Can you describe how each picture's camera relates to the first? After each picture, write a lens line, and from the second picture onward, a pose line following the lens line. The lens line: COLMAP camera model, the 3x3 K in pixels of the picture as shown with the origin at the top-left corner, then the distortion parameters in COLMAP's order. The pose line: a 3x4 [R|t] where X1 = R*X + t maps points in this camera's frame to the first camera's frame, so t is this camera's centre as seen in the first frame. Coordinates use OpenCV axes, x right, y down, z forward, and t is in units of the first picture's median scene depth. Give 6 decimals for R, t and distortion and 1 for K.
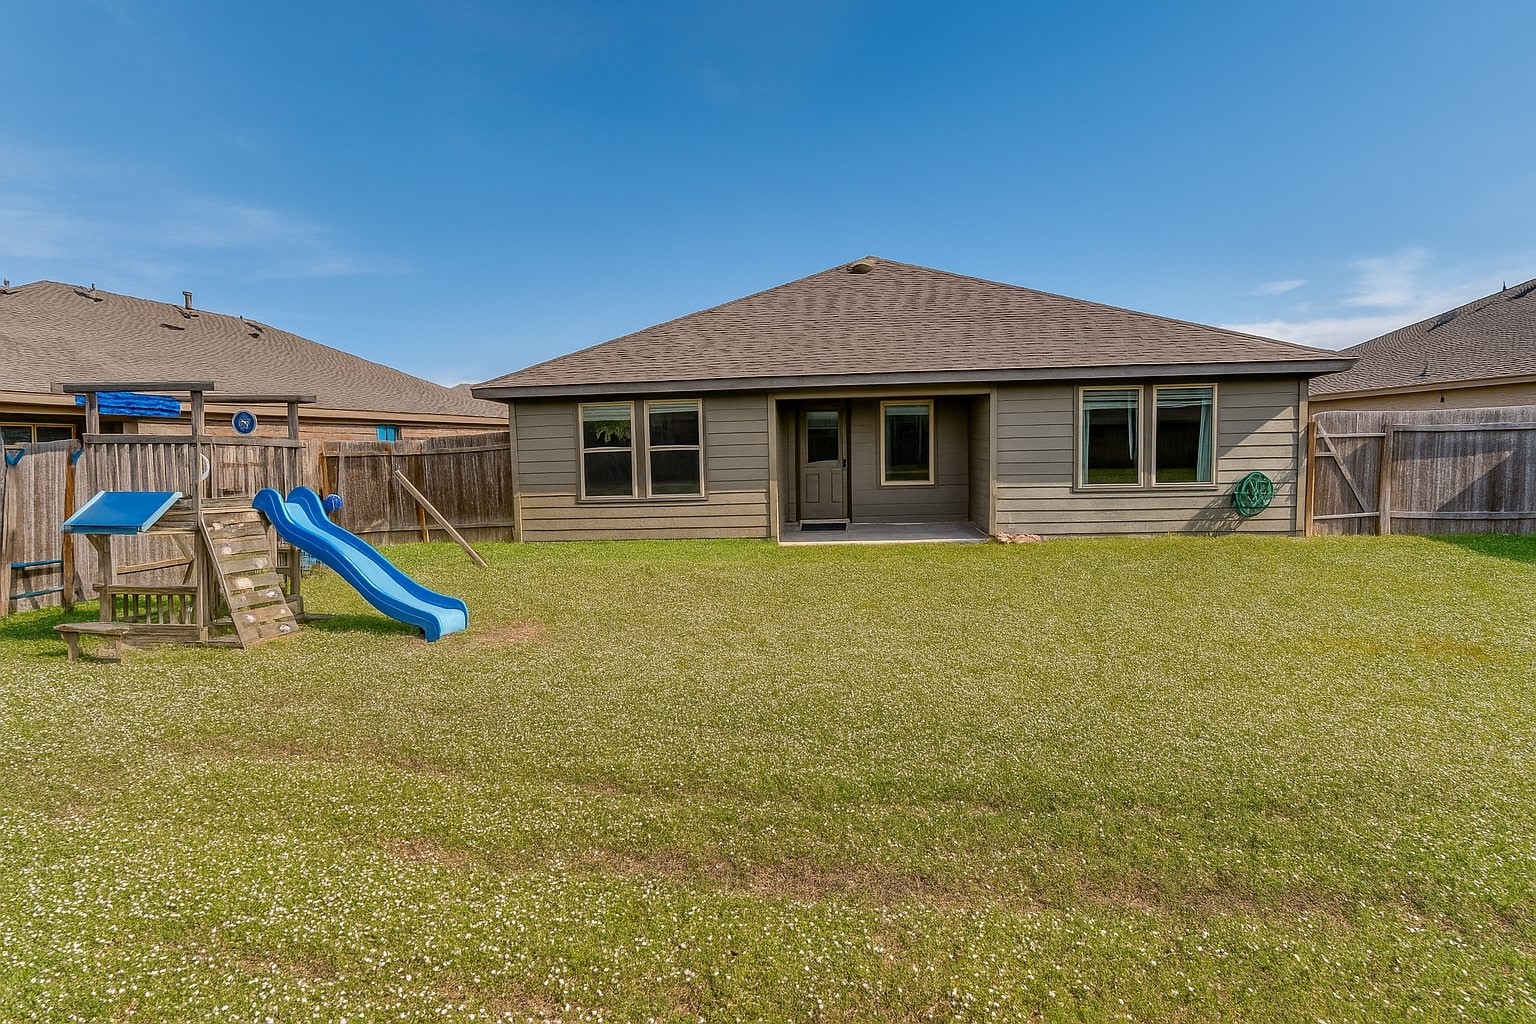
lens RADIAL K [[732.4, 0, 770.1], [0, 732.4, 465.1], [0, 0, 1]] dist [-0.080857, 0.000254]
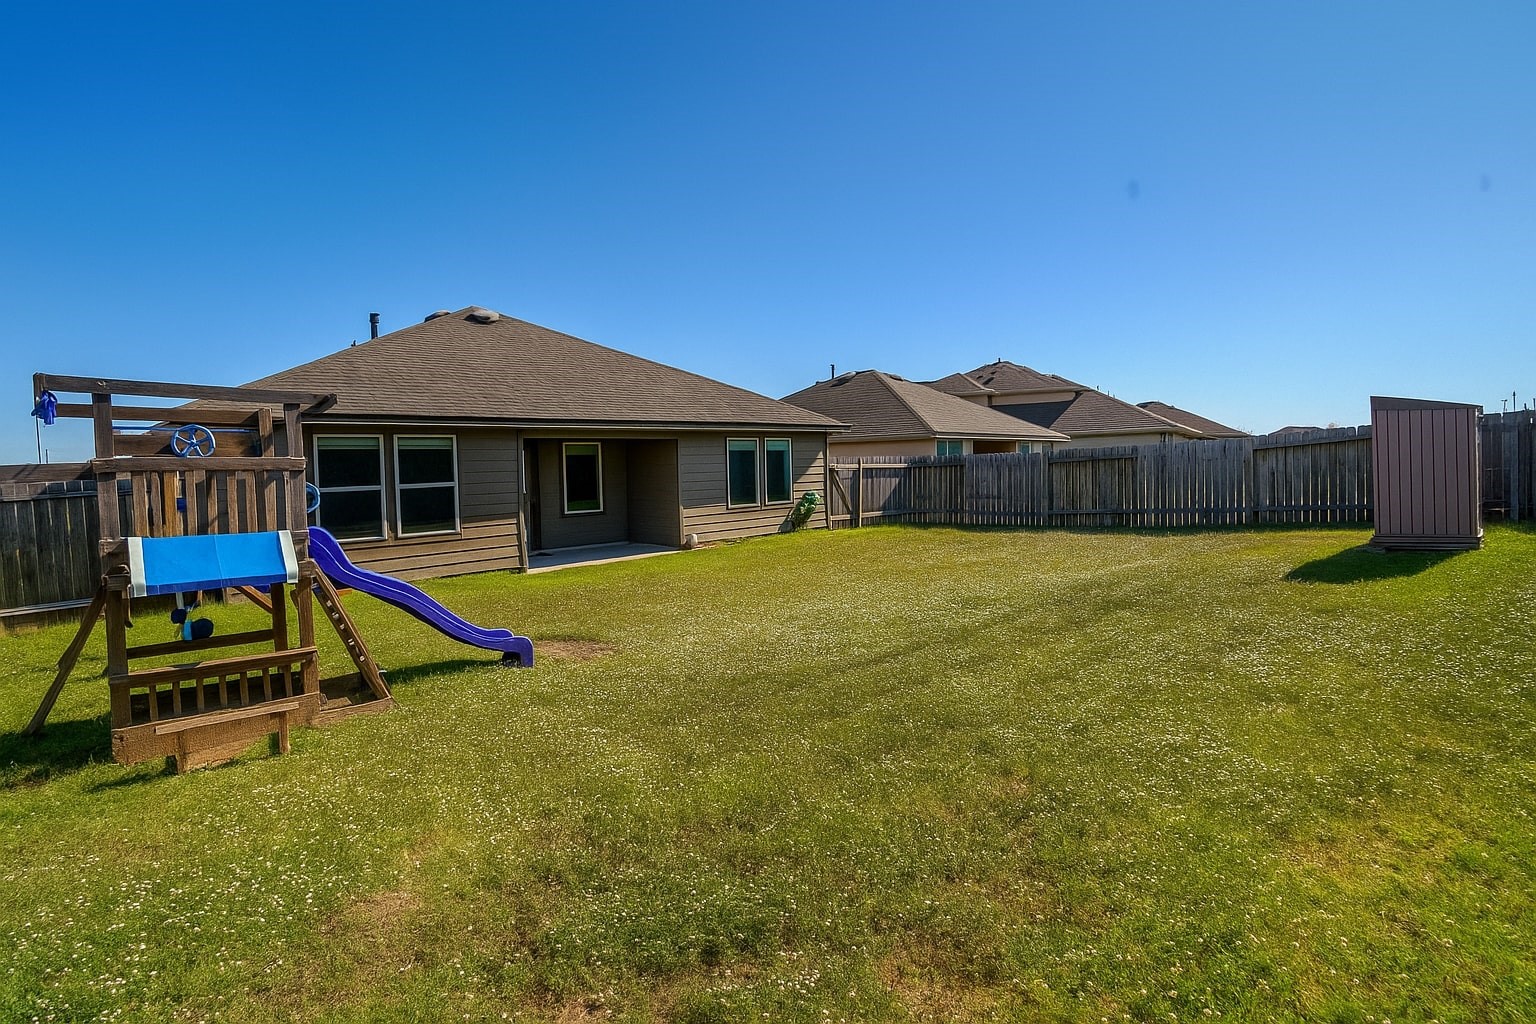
lens RADIAL K [[732.4, 0, 770.1], [0, 732.4, 465.1], [0, 0, 1]] dist [-0.080857, 0.000254]
pose [[0.622026, 0.003681, 0.782988, -0.628730], [0.048039, 0.997926, -0.042855, 0.014279], [-0.781522, 0.064271, 0.620559, 0.049482]]
